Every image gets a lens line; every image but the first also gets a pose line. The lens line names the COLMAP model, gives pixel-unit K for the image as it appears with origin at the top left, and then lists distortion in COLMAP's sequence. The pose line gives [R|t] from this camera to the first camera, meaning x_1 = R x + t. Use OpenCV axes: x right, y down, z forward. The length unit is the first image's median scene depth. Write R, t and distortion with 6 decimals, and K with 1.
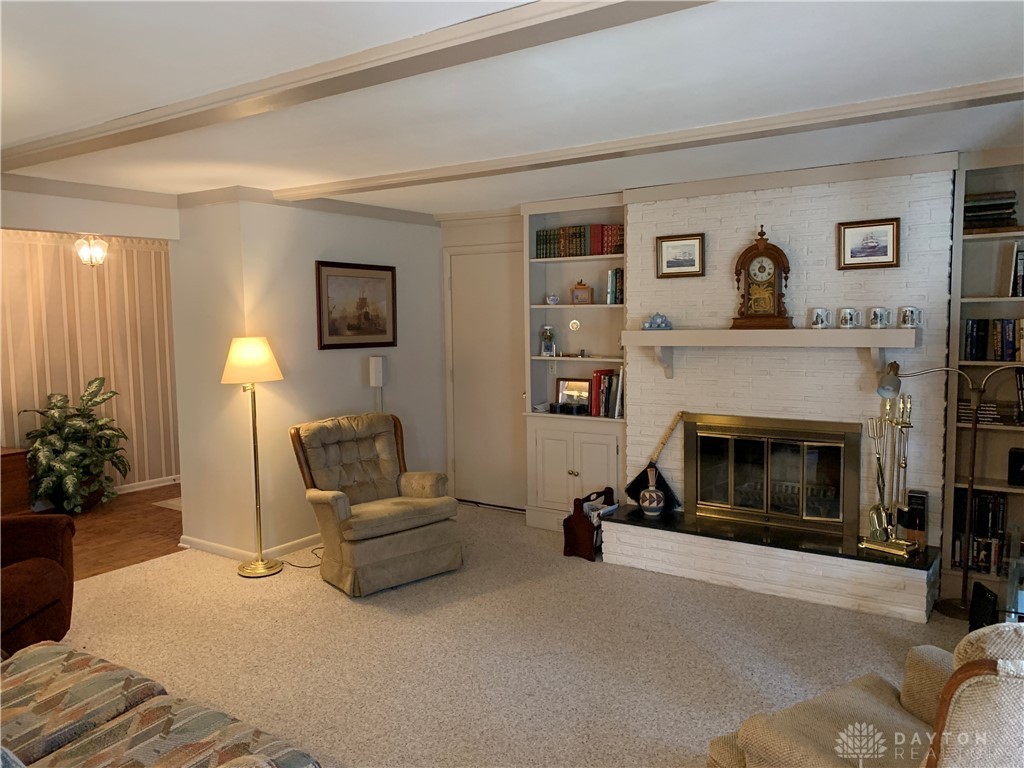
lens RADIAL K [[781.7, 0, 516.0], [0, 781.7, 386.2], [0, 0, 1]] dist [0.002797, -0.013318]
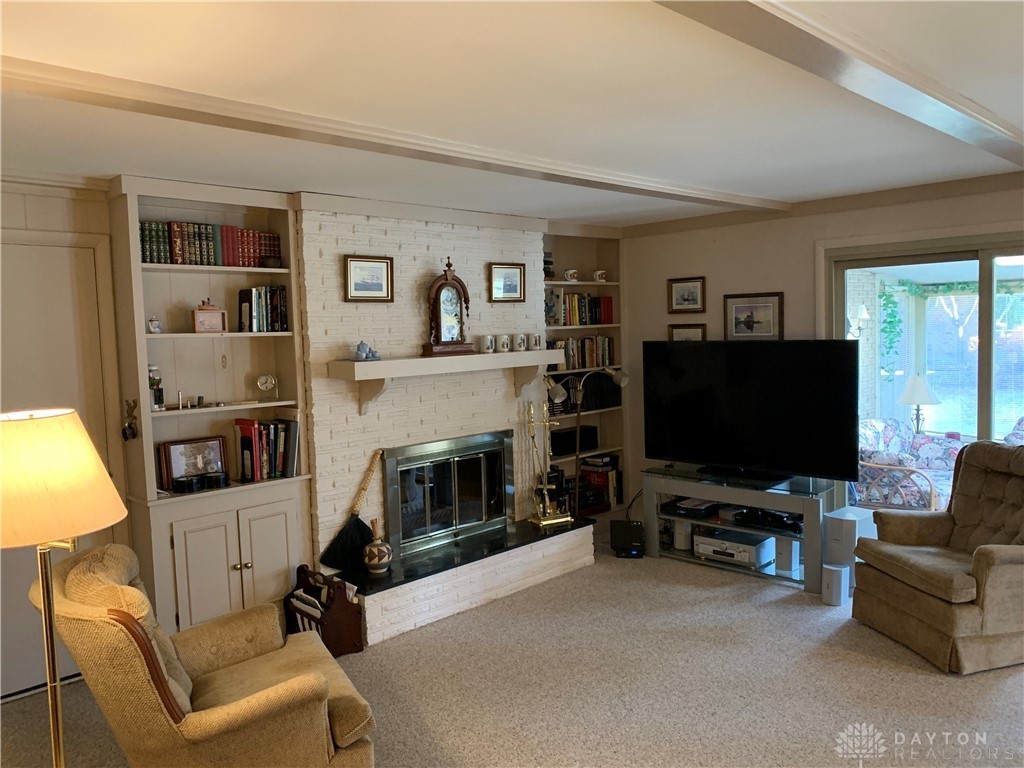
lens RADIAL K [[781.7, 0, 515.3], [0, 781.7, 381.7], [0, 0, 1]] dist [0.002797, -0.013318]
pose [[0.163606, -0.055528, 0.984962, -0.655769], [0.114707, 0.992713, 0.036911, -0.061749], [-0.979834, 0.106943, 0.168784, 0.687698]]
